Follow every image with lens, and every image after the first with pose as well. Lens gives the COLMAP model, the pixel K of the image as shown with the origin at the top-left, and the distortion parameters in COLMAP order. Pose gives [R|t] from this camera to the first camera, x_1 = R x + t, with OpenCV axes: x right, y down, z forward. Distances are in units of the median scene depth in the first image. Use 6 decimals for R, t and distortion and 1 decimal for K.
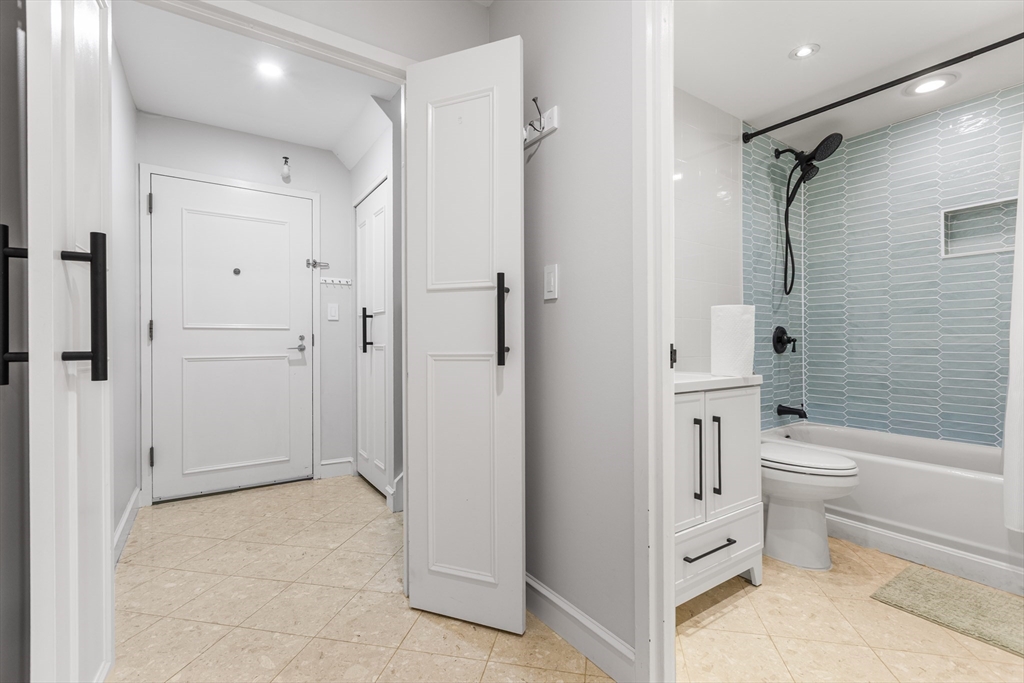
lens RADIAL K [[460.0, 0, 511.9], [0, 460.0, 340.2], [0, 0, 1]] dist [0.004590, -0.003054]
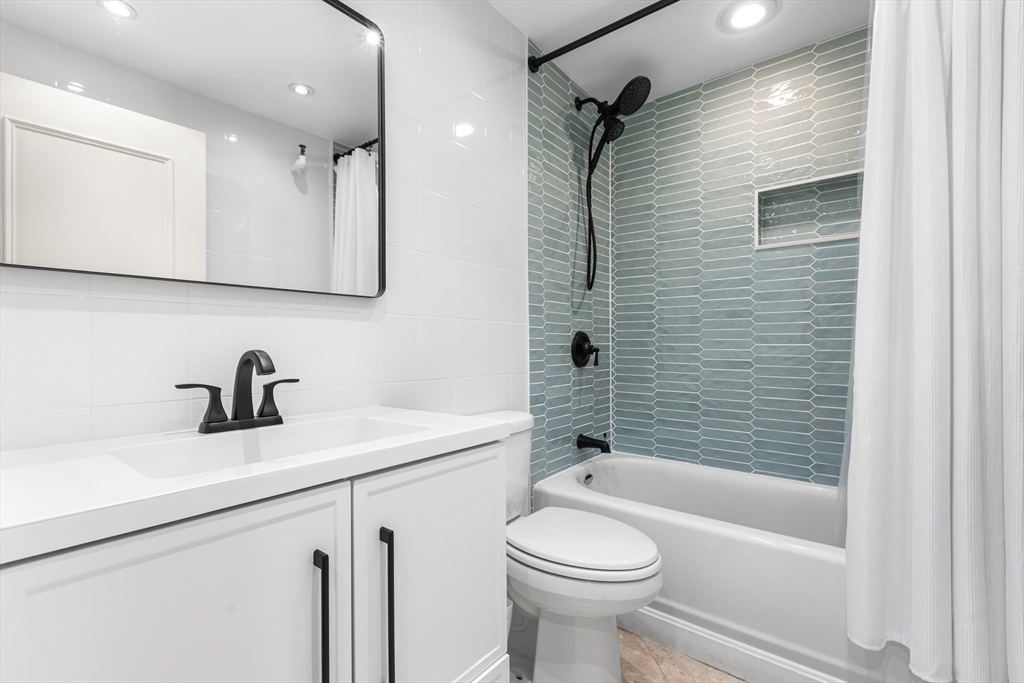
lens RADIAL K [[460.0, 0, 511.1], [0, 460.0, 342.2], [0, 0, 1]] dist [0.004590, -0.003054]
pose [[0.955259, 0.004161, 0.295742, 0.262447], [-0.003990, 0.999991, -0.001183, -0.011497], [-0.295744, -0.000049, 0.955267, 0.326591]]
